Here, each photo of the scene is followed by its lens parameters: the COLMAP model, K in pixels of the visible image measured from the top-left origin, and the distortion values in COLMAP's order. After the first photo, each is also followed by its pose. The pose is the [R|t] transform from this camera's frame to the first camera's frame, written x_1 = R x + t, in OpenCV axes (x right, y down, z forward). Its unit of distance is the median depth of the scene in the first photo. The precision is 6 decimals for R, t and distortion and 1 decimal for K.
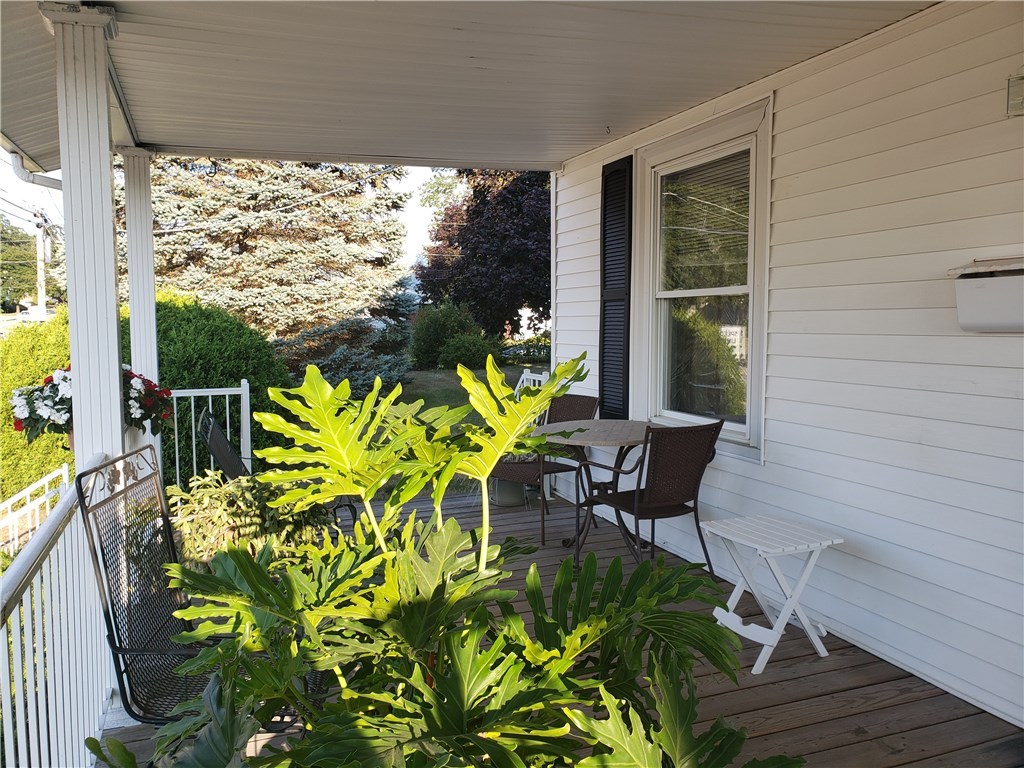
lens RADIAL K [[807.7, 0, 512.0], [0, 807.7, 384.0], [0, 0, 1]] dist [0.011265, 0.006684]
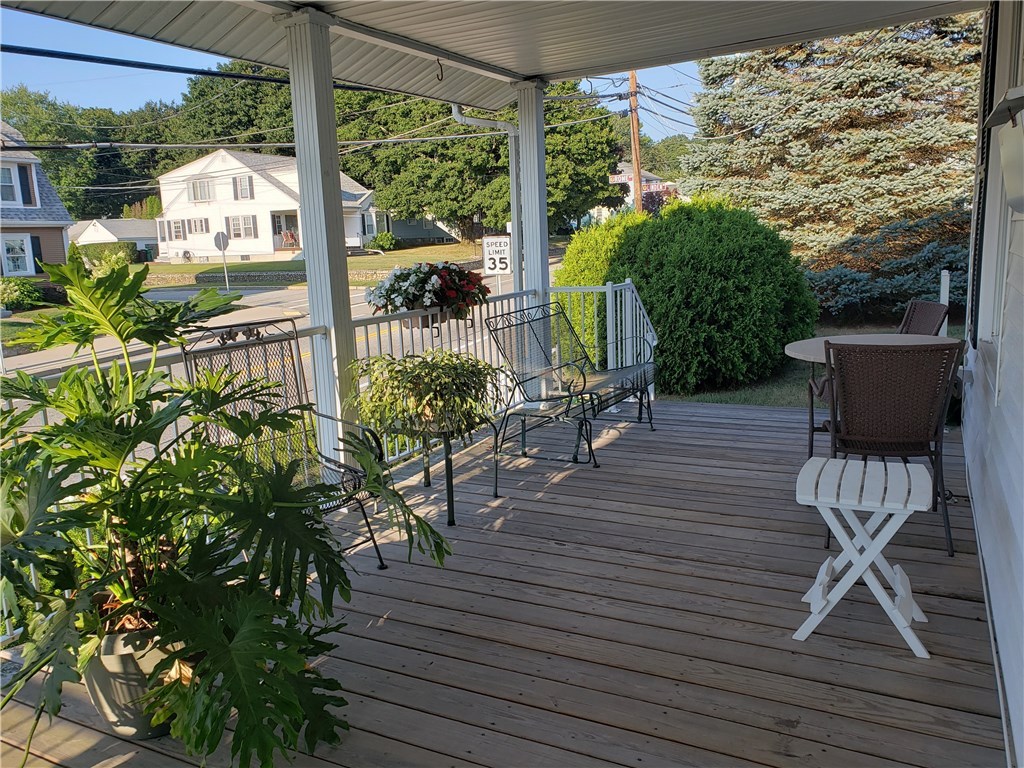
lens RADIAL K [[807.7, 0, 512.0], [0, 807.7, 384.0], [0, 0, 1]] dist [0.011265, 0.006684]
pose [[0.662604, 0.113824, -0.740271, 0.171910], [-0.021288, 0.990847, 0.133298, -0.002556], [0.748668, -0.072565, 0.658962, 0.059734]]
